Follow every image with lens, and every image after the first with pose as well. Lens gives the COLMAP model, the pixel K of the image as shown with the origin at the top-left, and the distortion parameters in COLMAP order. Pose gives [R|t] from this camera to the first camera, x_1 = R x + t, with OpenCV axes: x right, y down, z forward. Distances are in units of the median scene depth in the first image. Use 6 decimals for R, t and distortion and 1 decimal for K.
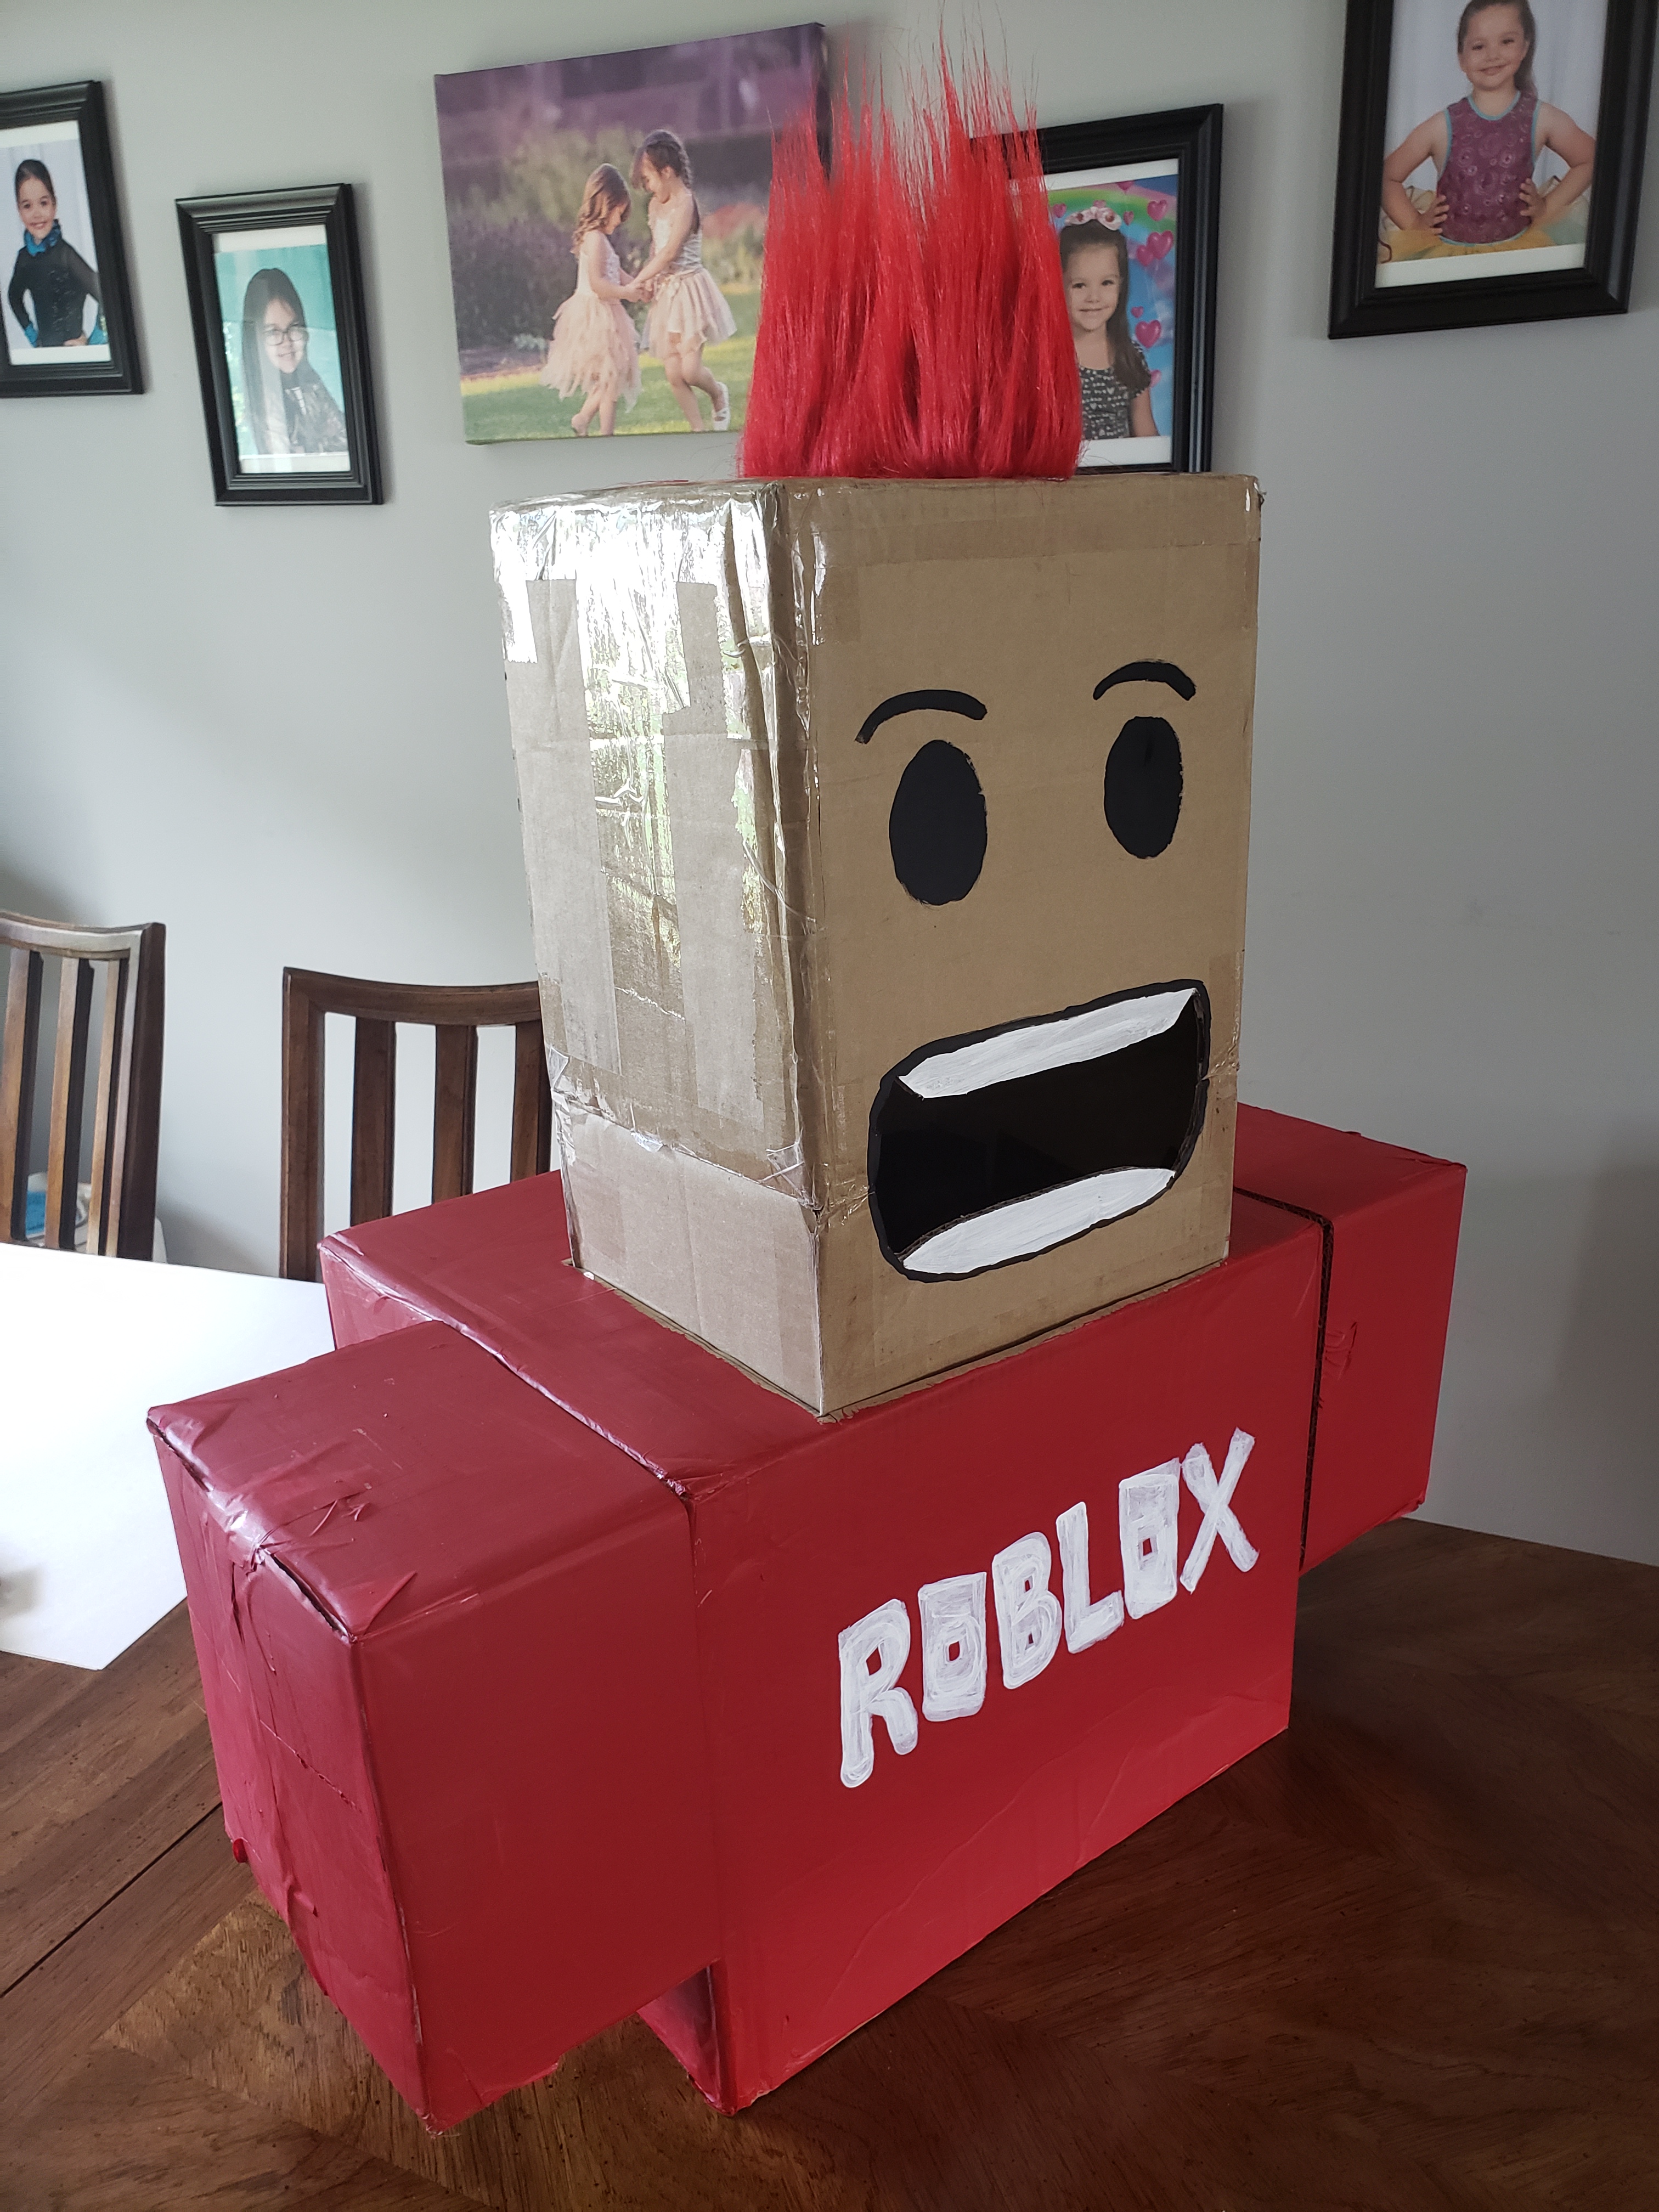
lens RADIAL K [[1714.0, 0, 829.5], [0, 1714.0, 1106.0], [0, 0, 1]] dist [-0.006818, 0.068136]
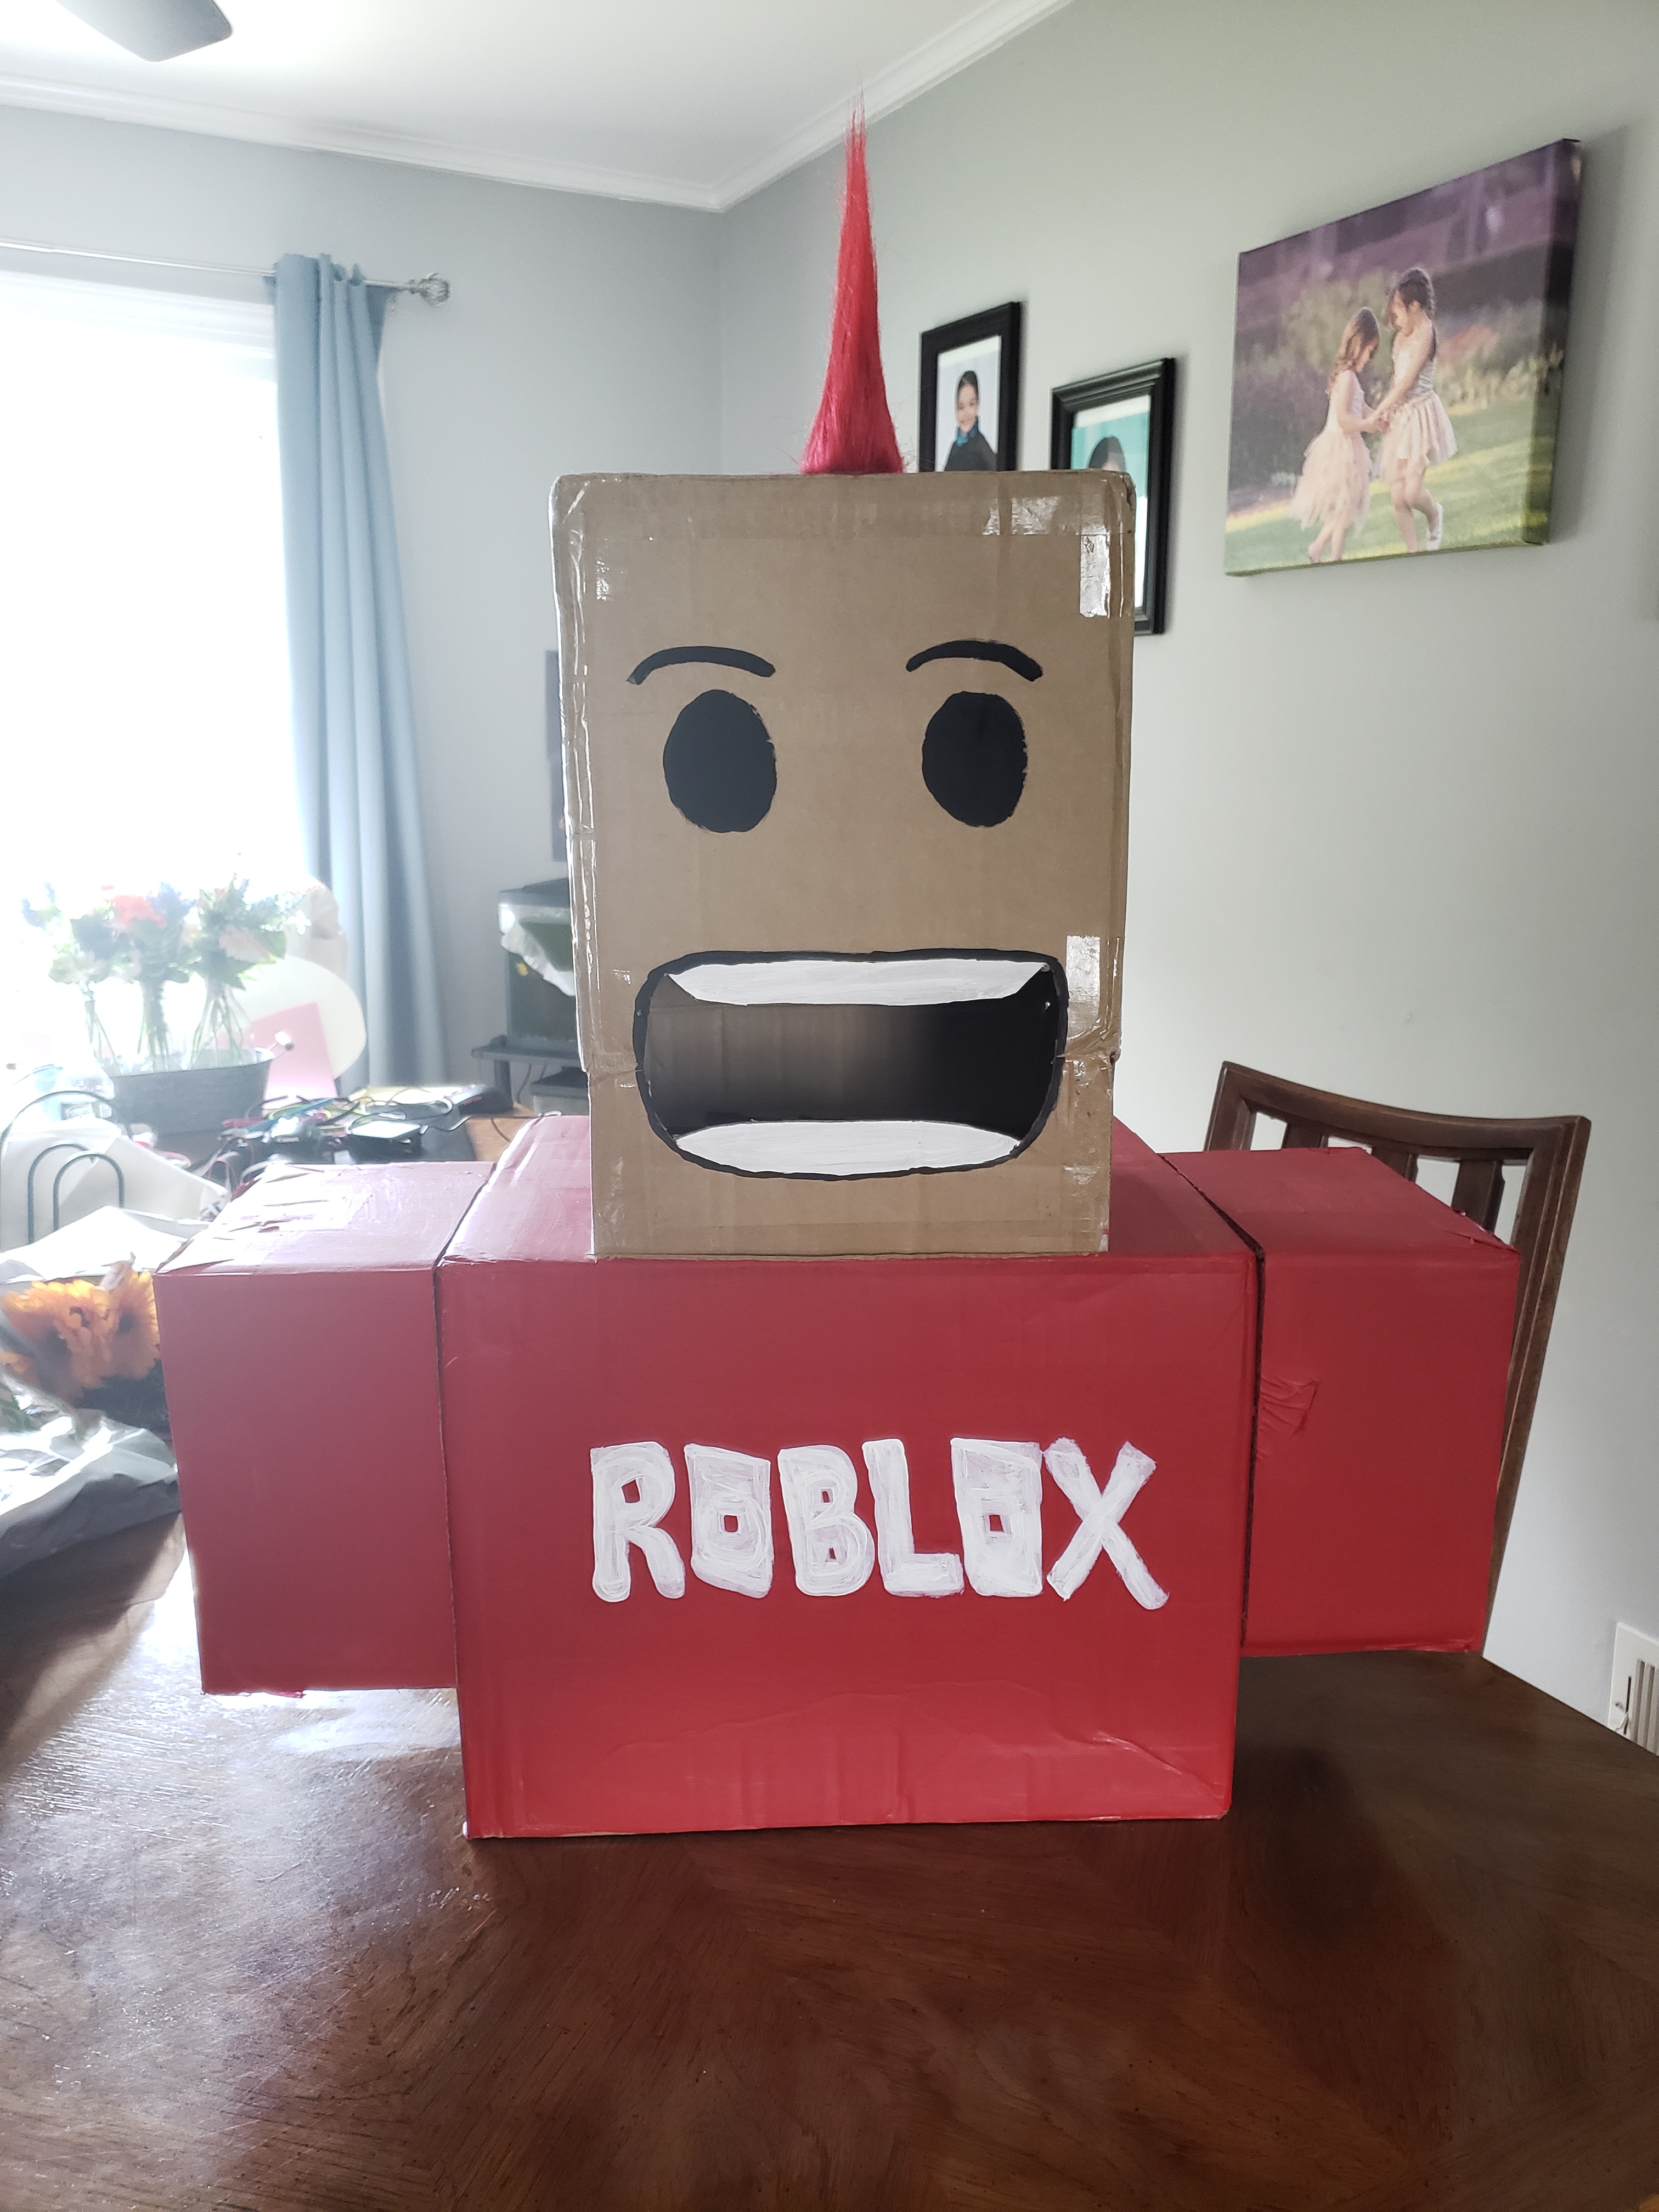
lens RADIAL K [[1676.0, 0, 829.5], [0, 1676.0, 1106.0], [0, 0, 1]] dist [0.005822, 0.059243]
pose [[0.806687, 0.154525, -0.570420, 0.272446], [-0.208116, 0.977660, -0.029472, 0.028432], [0.553123, 0.142488, 0.820824, 0.041845]]
